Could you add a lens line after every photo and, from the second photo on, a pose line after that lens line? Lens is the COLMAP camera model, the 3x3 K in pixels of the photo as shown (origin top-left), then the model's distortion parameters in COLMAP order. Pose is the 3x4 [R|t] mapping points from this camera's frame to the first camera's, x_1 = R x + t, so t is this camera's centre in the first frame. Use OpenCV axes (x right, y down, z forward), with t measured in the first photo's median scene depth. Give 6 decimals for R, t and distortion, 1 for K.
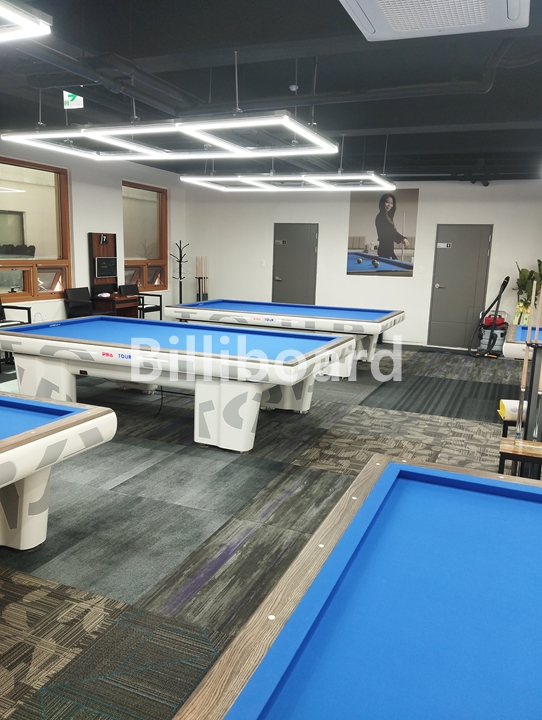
lens RADIAL K [[612.5, 0, 276.1], [0, 612.5, 360.6], [0, 0, 1]] dist [0.015552, -0.027210]
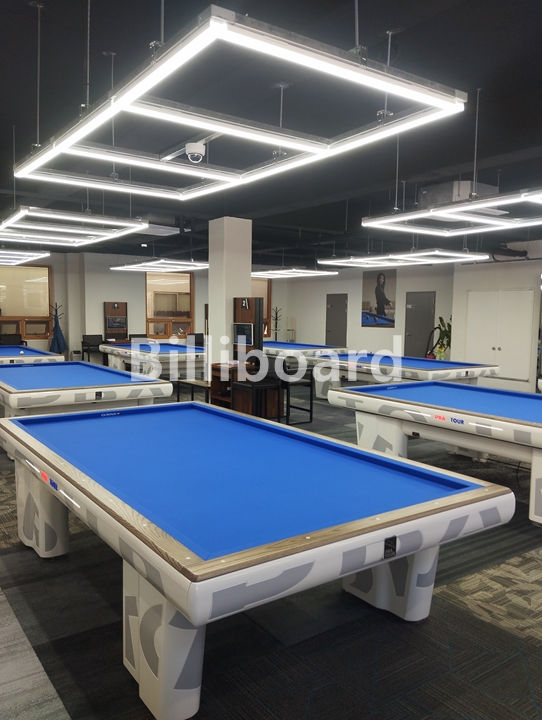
lens RADIAL K [[612.5, 0, 278.6], [0, 612.5, 359.4], [0, 0, 1]] dist [0.015552, -0.027210]
pose [[0.841285, 0.025883, -0.539972, 0.220830], [-0.086858, 0.992348, -0.087759, 0.025306], [0.533569, 0.120731, 0.837095, -0.100842]]
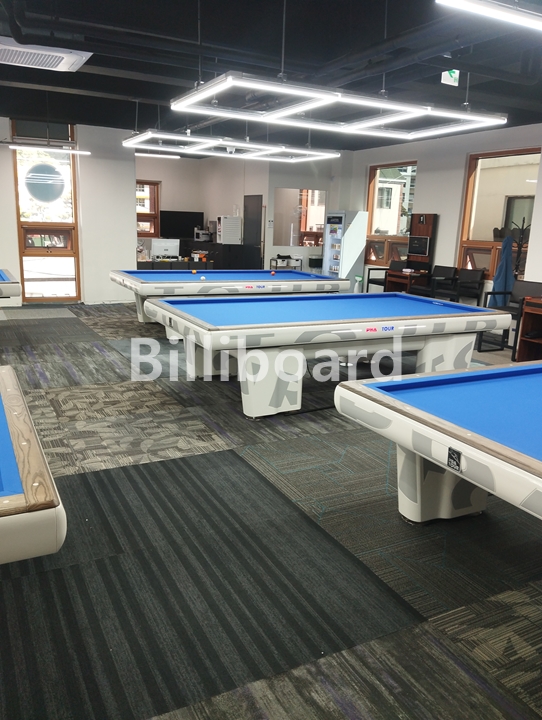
lens RADIAL K [[612.5, 0, 276.6], [0, 612.5, 357.8], [0, 0, 1]] dist [0.015552, -0.027210]
pose [[-0.654707, 0.106594, -0.748329, 0.693178], [-0.194483, 0.932922, 0.303040, -0.270426], [0.730435, 0.343940, -0.590060, 1.651263]]
